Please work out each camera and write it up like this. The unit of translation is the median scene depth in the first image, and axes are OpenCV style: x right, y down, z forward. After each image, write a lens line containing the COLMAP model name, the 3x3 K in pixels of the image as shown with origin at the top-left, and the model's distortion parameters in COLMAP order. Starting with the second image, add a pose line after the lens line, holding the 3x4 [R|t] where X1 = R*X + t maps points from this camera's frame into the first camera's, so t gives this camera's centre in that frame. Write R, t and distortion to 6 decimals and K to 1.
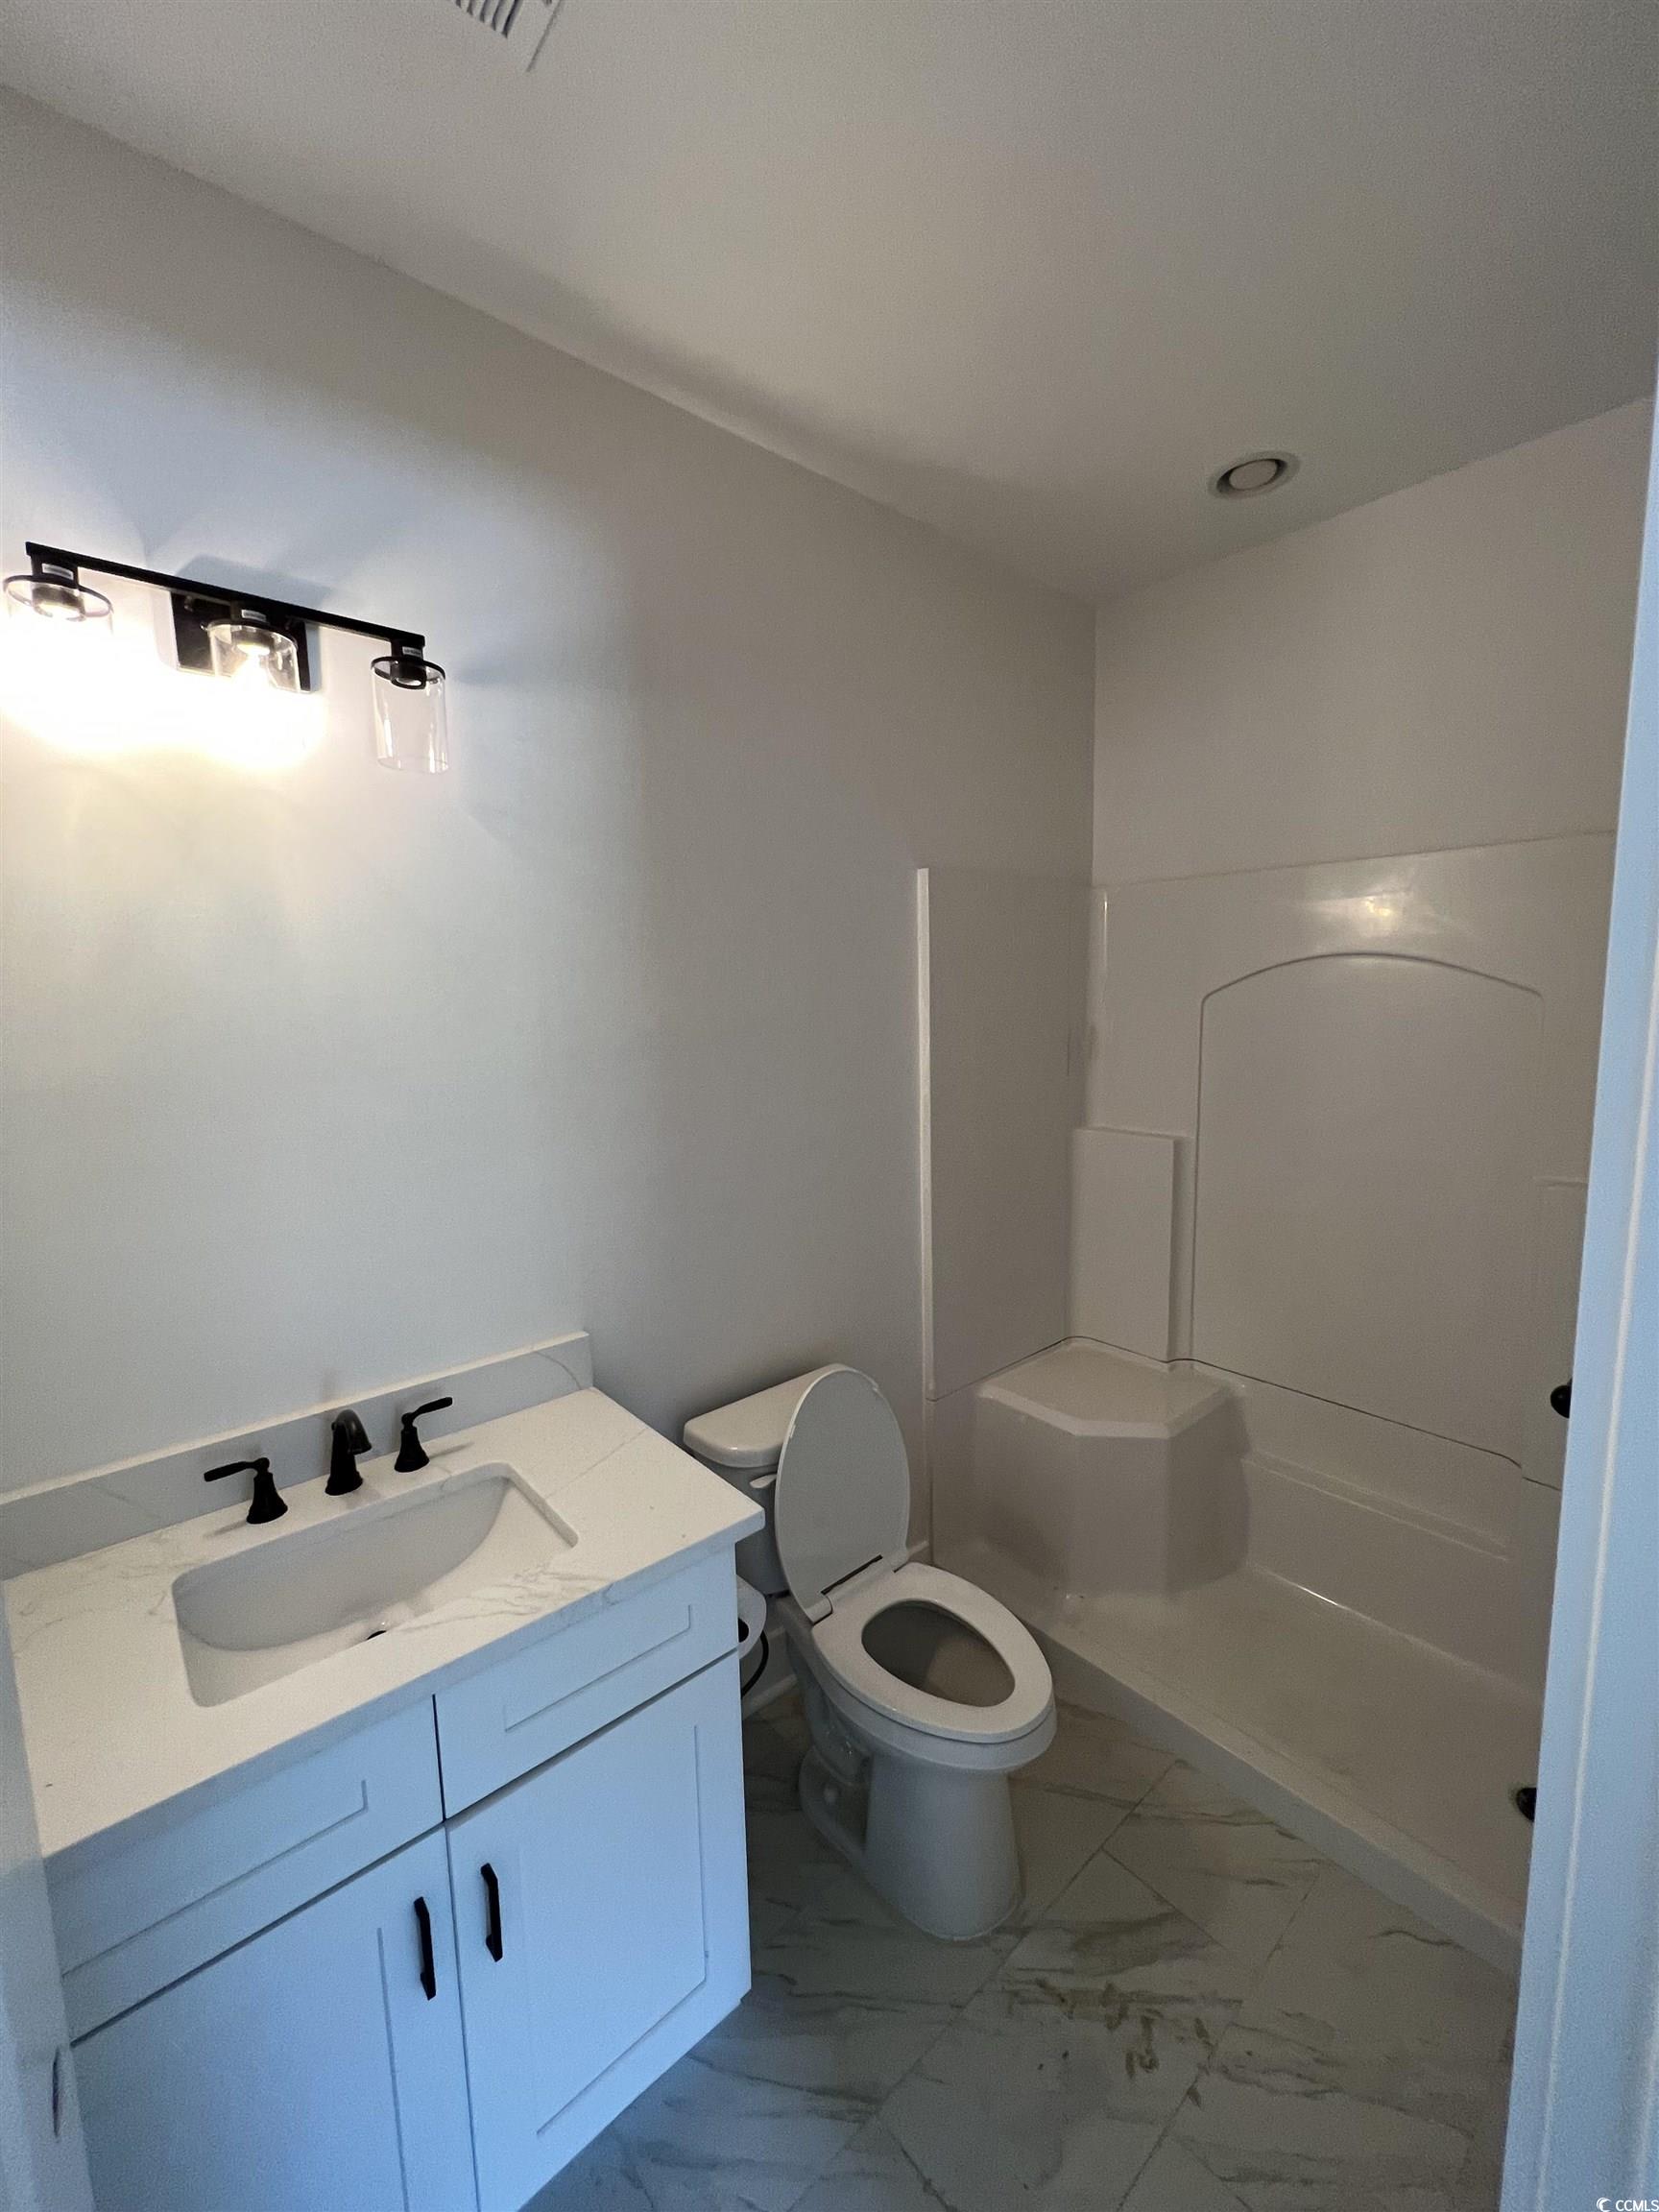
lens RADIAL K [[890.5, 0, 829.5], [0, 890.5, 1106.0], [0, 0, 1]] dist [-0.001557, 0.000451]
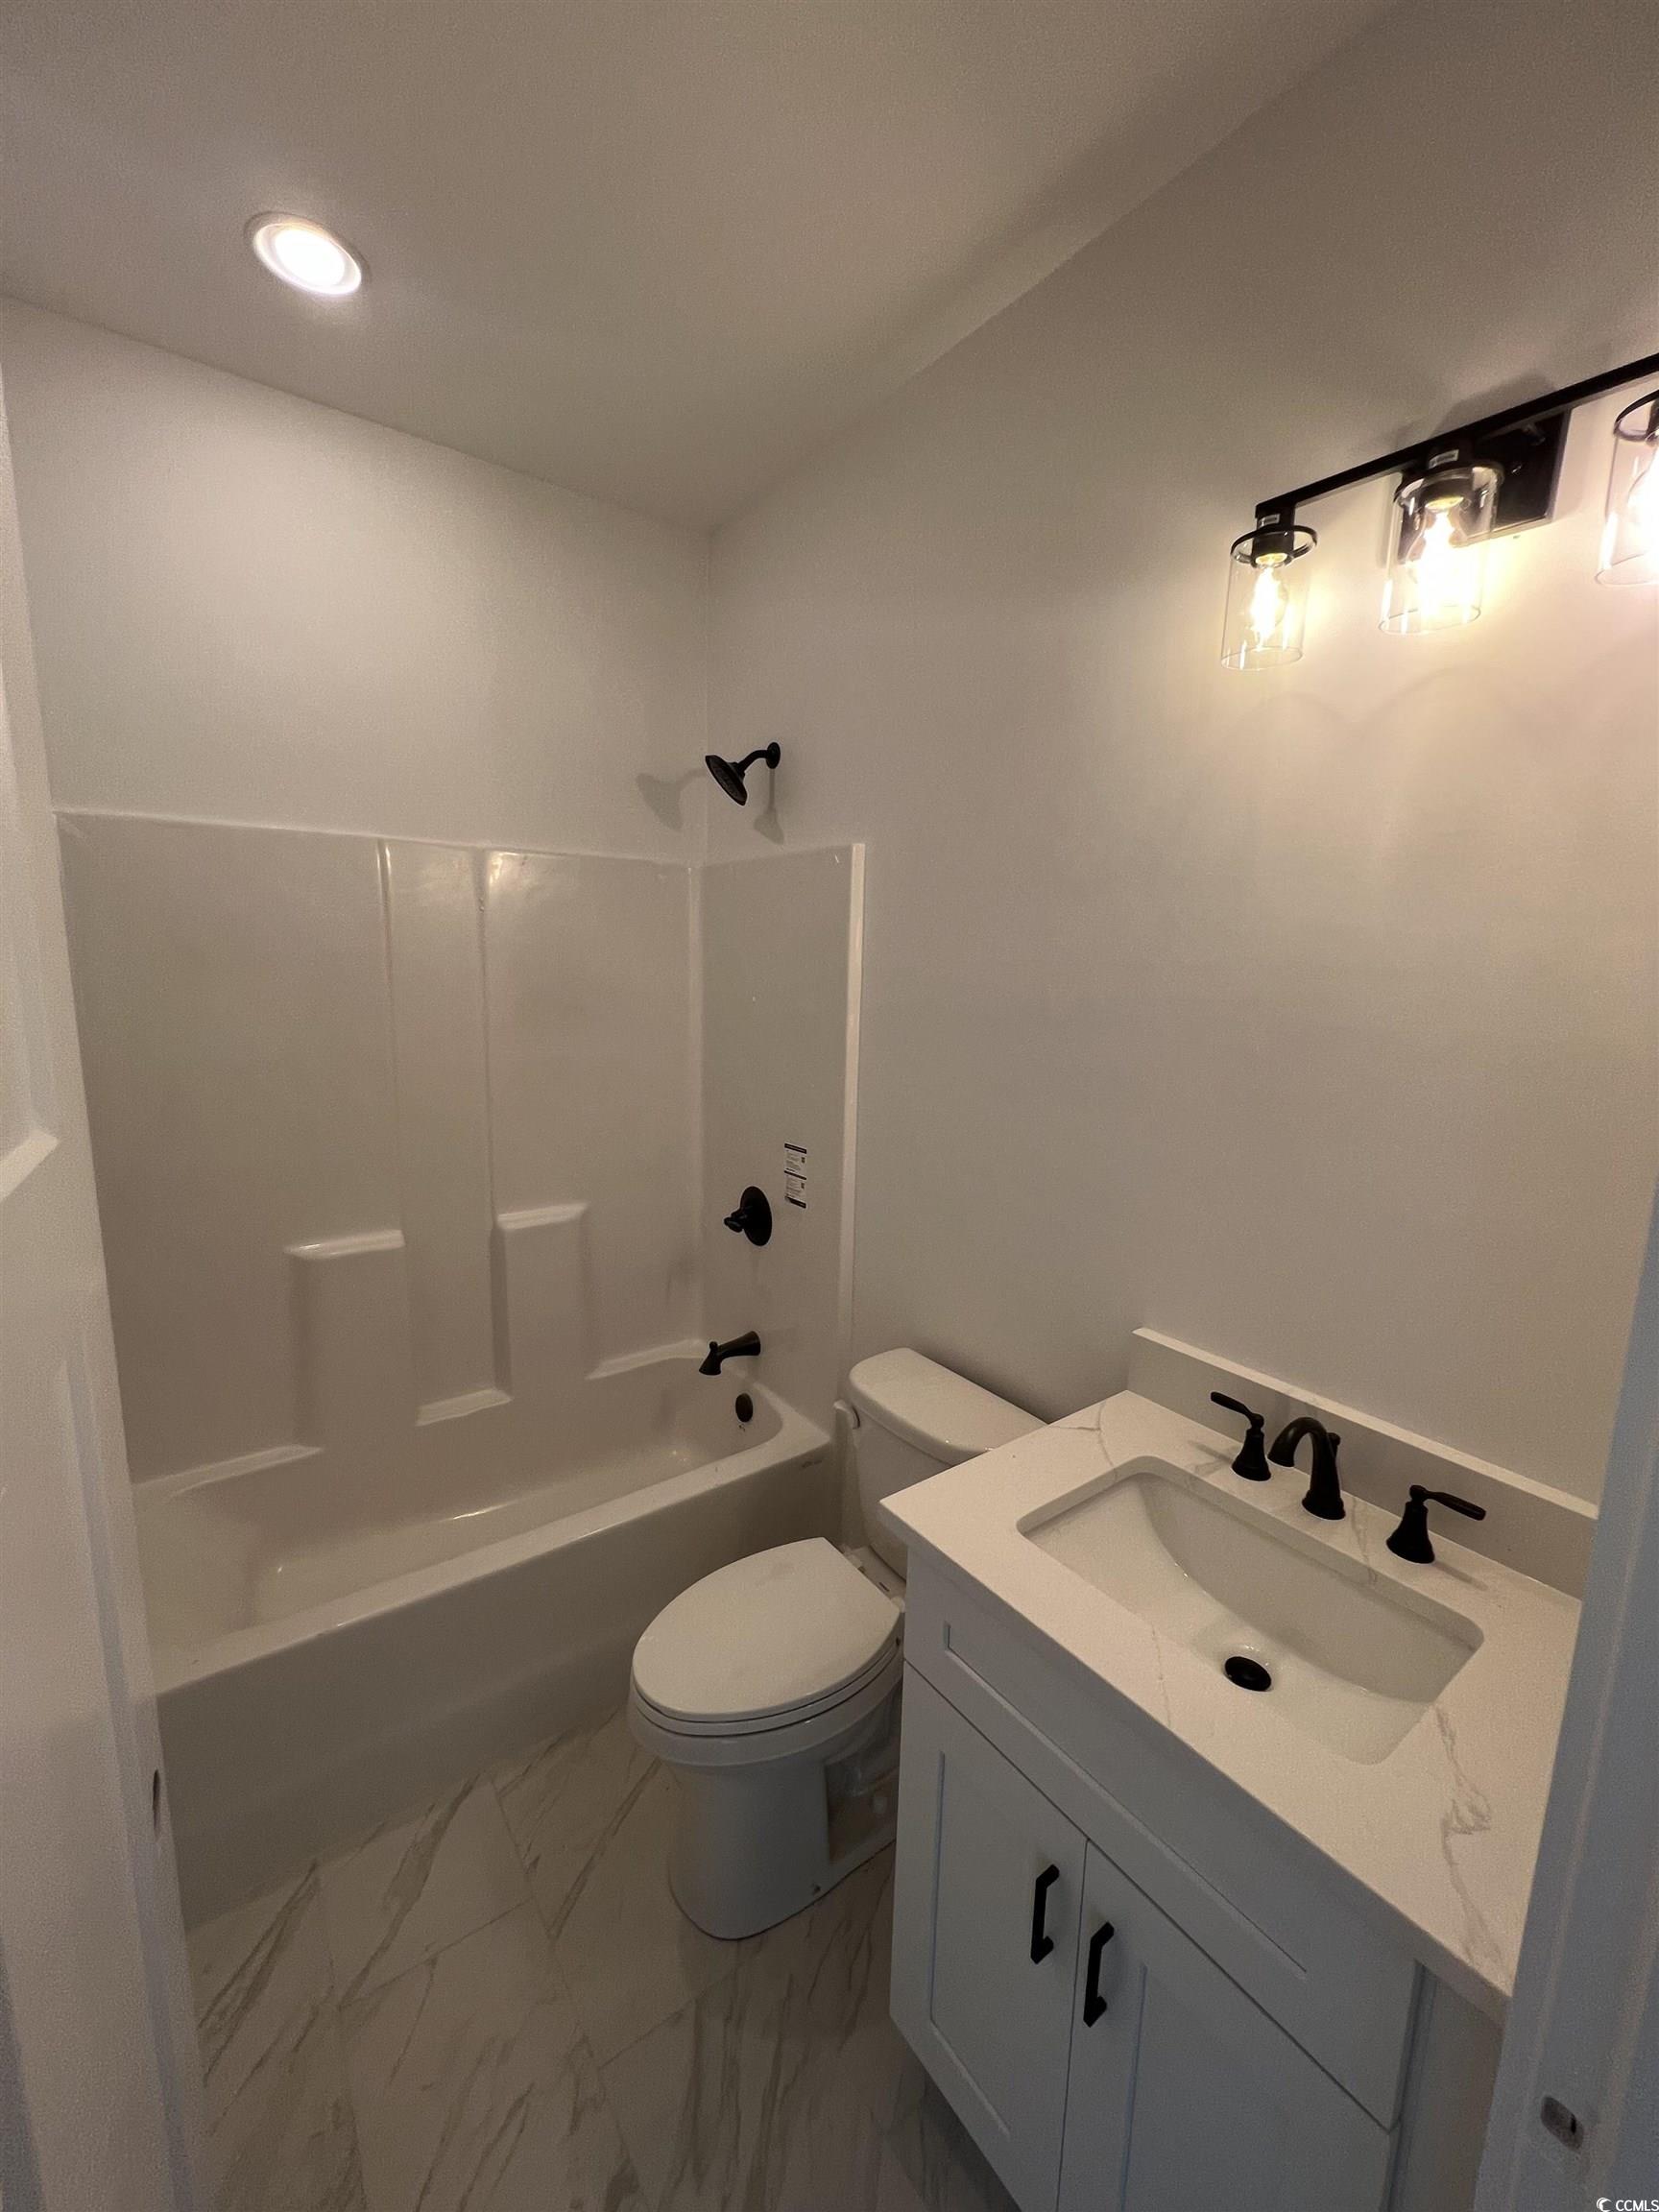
lens RADIAL K [[890.5, 0, 829.5], [0, 890.5, 1106.0], [0, 0, 1]] dist [-0.001557, 0.000451]
pose [[-0.096516, 0.204995, -0.973993, 0.290111], [-0.141248, 0.965837, 0.217275, -0.076693], [0.985258, 0.158545, -0.064264, 0.555467]]
